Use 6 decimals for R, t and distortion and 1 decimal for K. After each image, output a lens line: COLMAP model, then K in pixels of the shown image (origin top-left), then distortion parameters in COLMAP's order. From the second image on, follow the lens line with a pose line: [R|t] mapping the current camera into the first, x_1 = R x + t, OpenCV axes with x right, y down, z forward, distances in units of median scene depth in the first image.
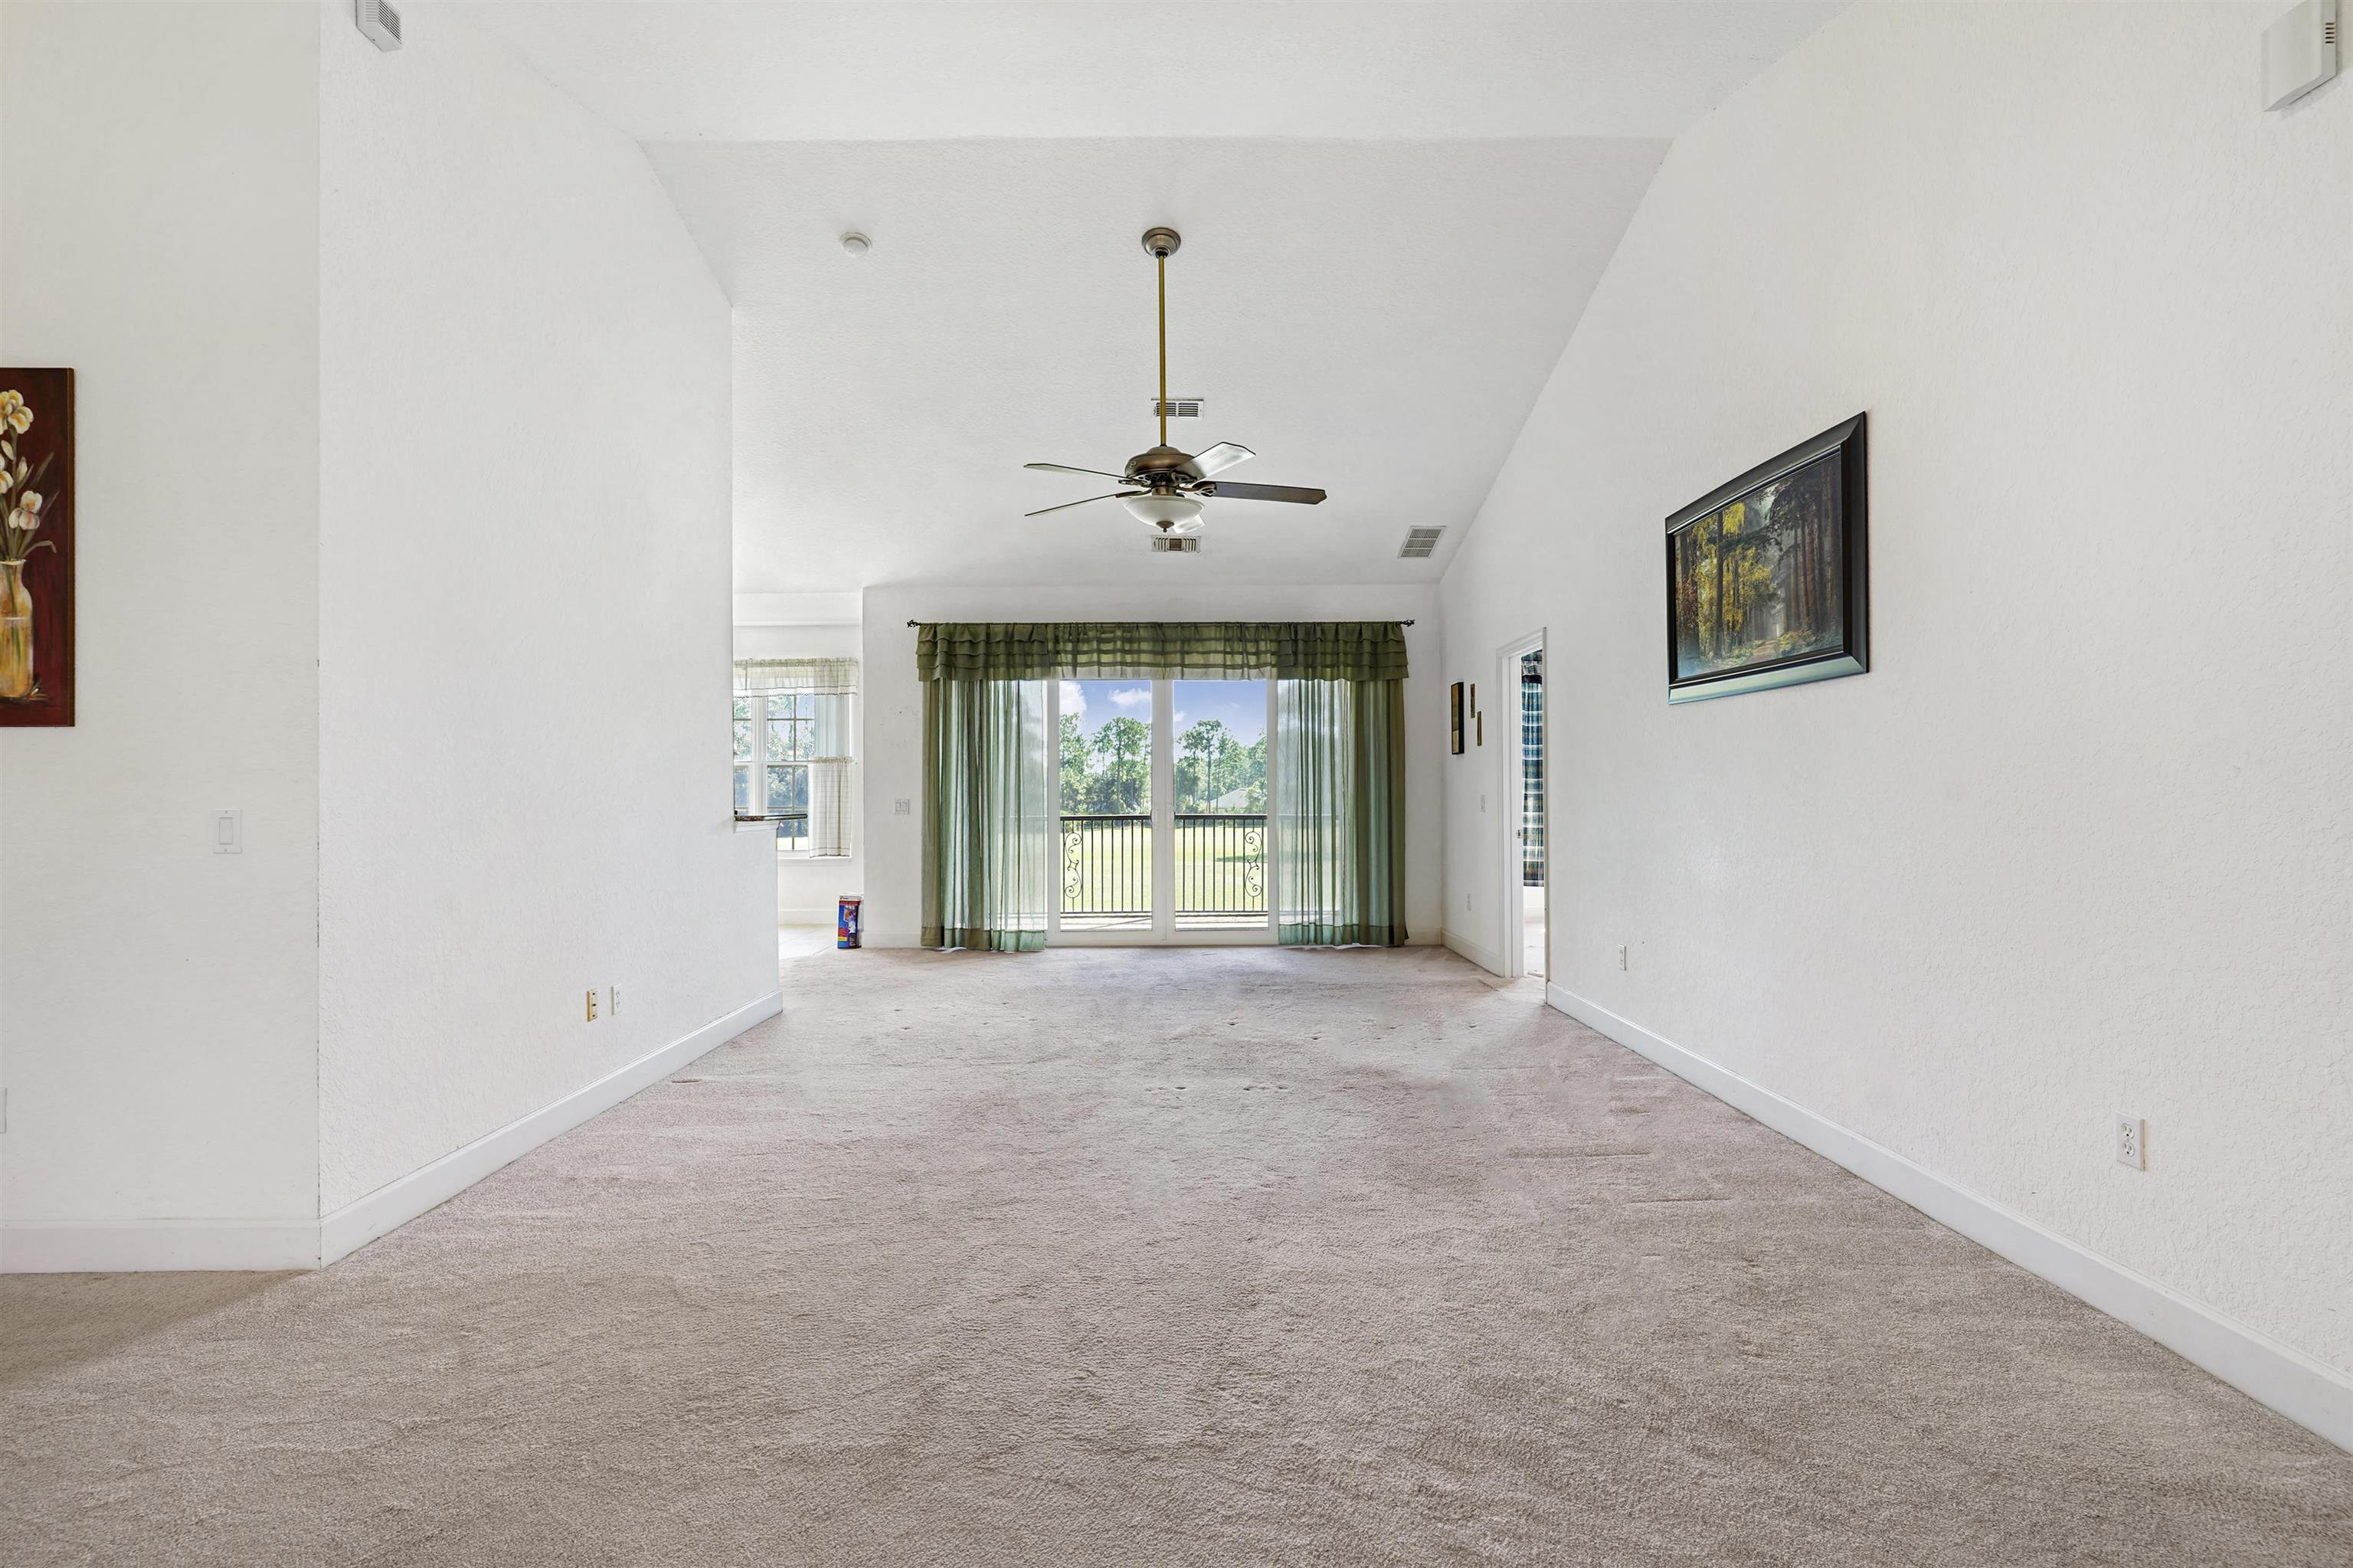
lens RADIAL K [[1167.0, 0, 1176.5], [0, 1167.0, 784.0], [0, 0, 1]] dist [-0.010810, 0.011034]
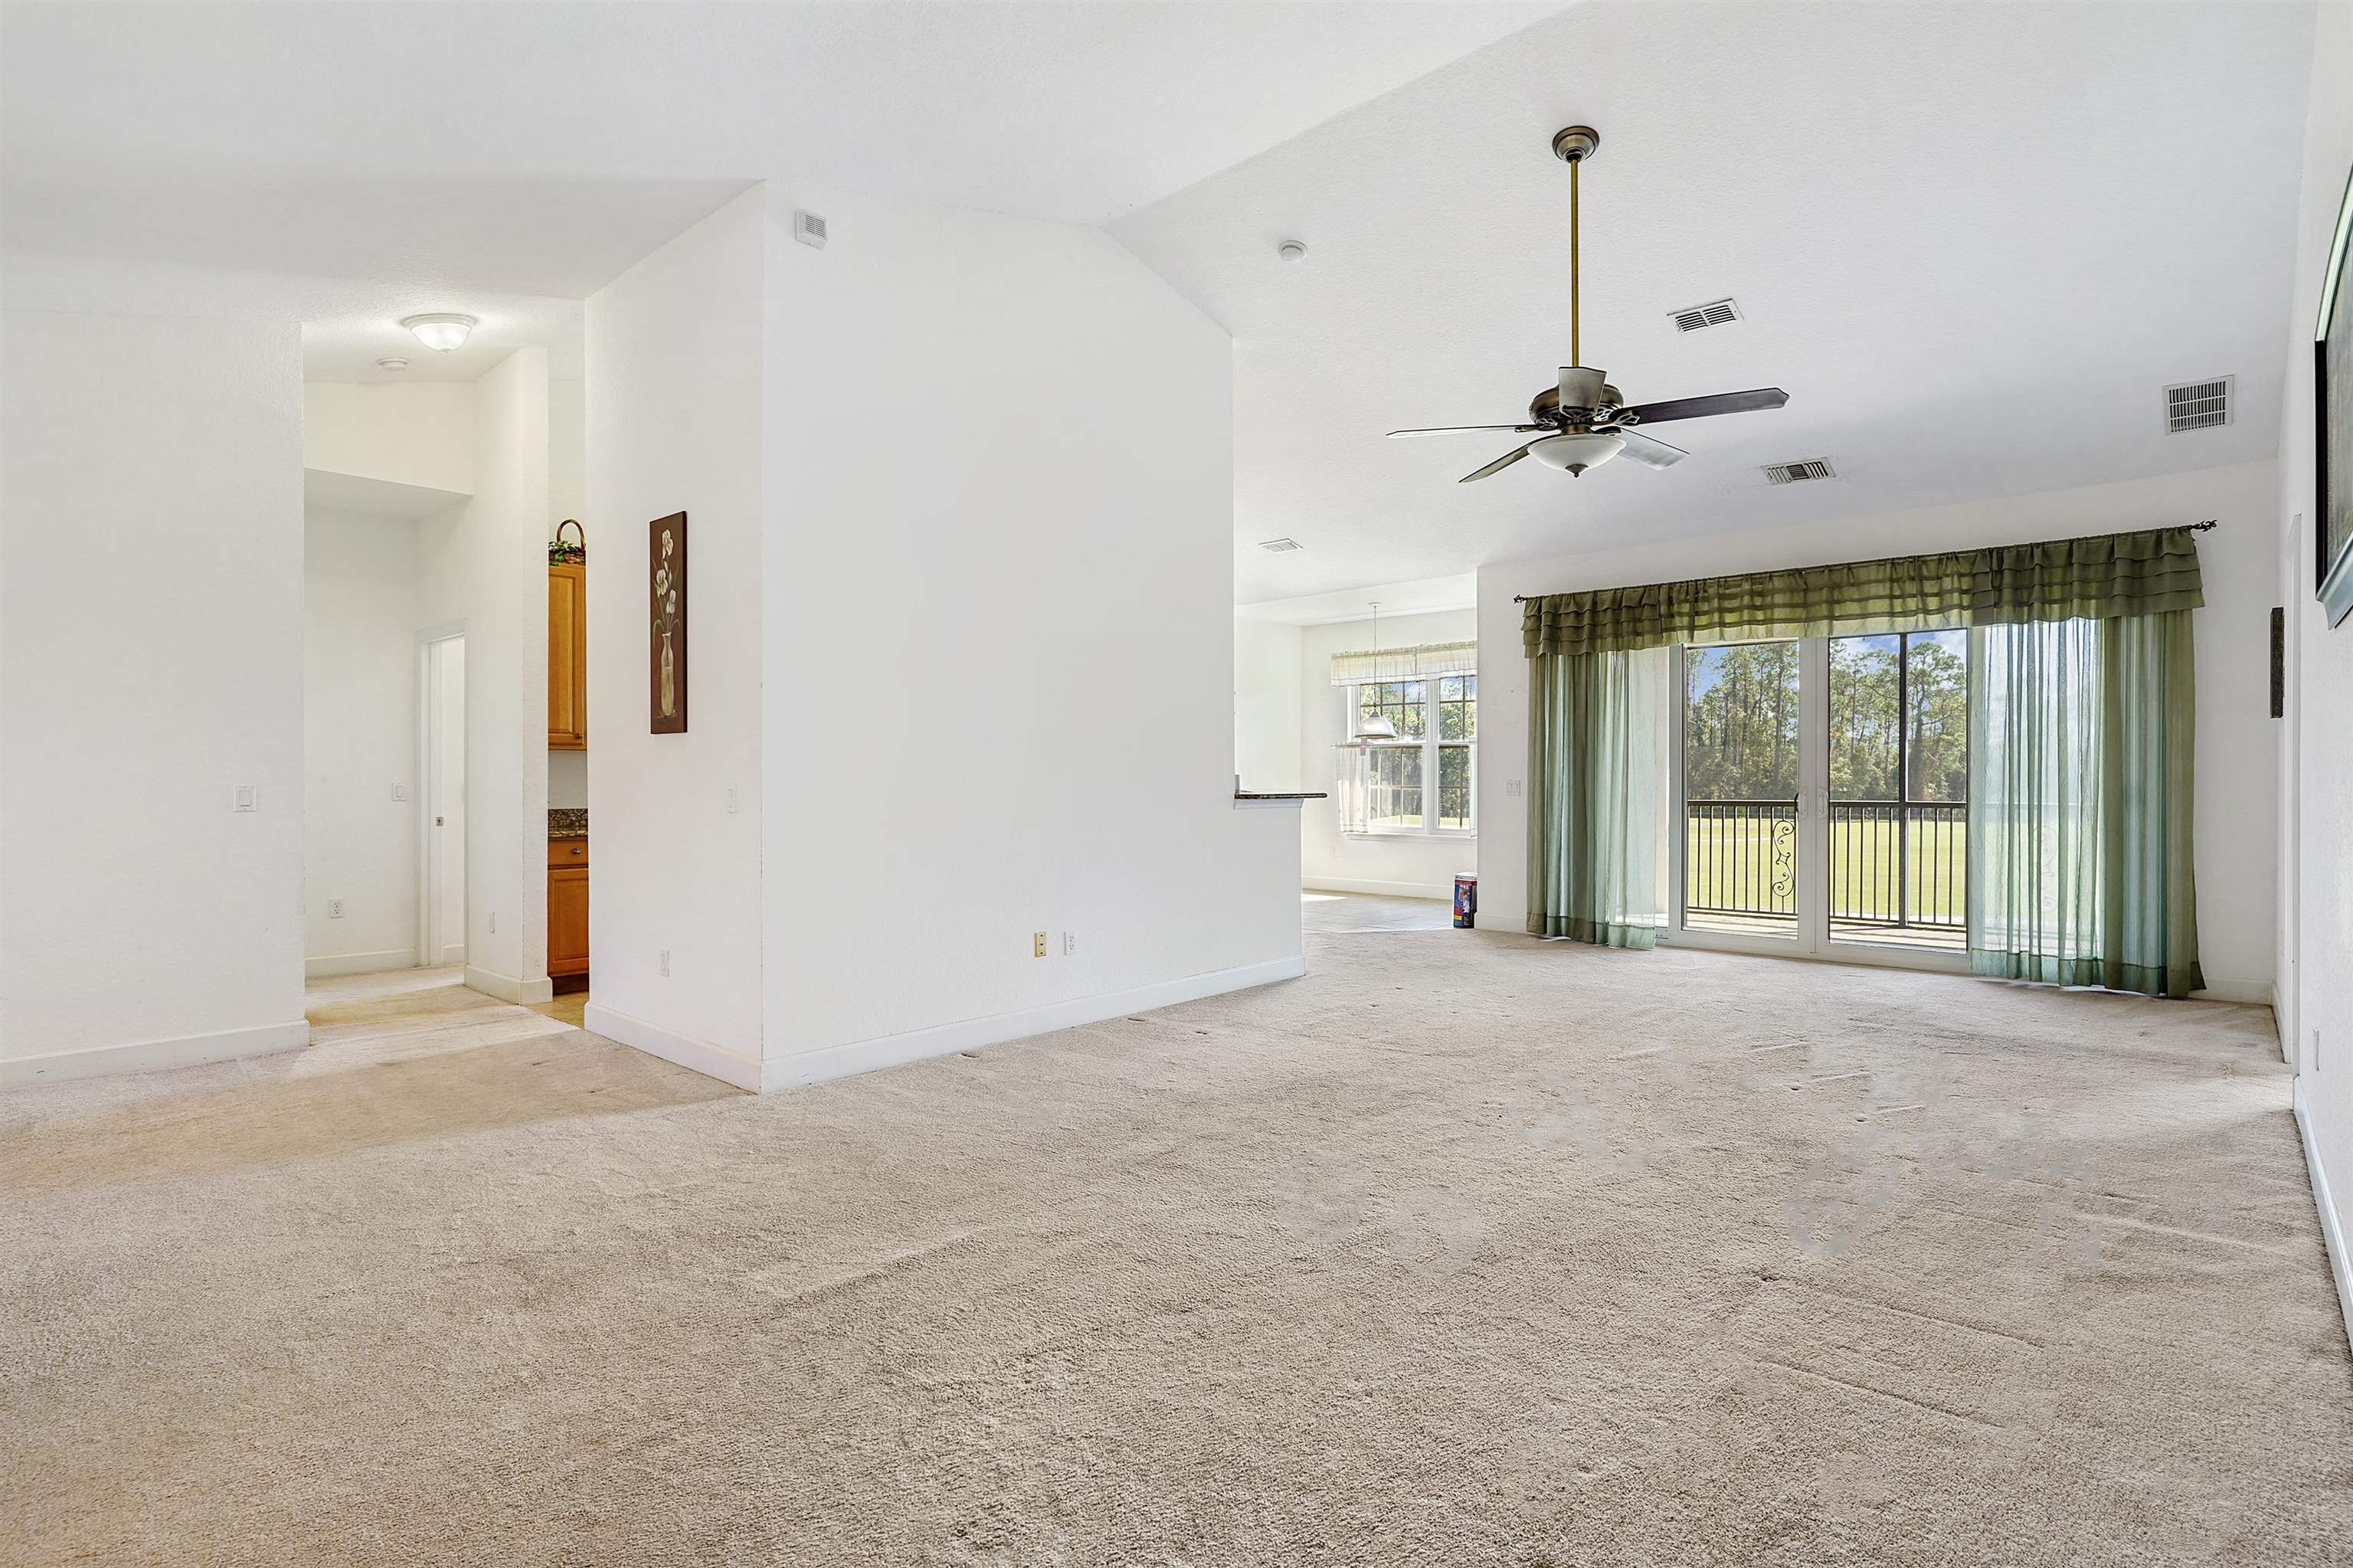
lens RADIAL K [[1167.0, 0, 1176.5], [0, 1167.0, 784.0], [0, 0, 1]] dist [-0.010810, 0.011034]
pose [[0.732883, 0.009176, -0.680293, 0.224734], [0.003111, 0.999853, 0.016838, -0.001088], [0.680348, -0.014456, 0.732747, 0.094215]]
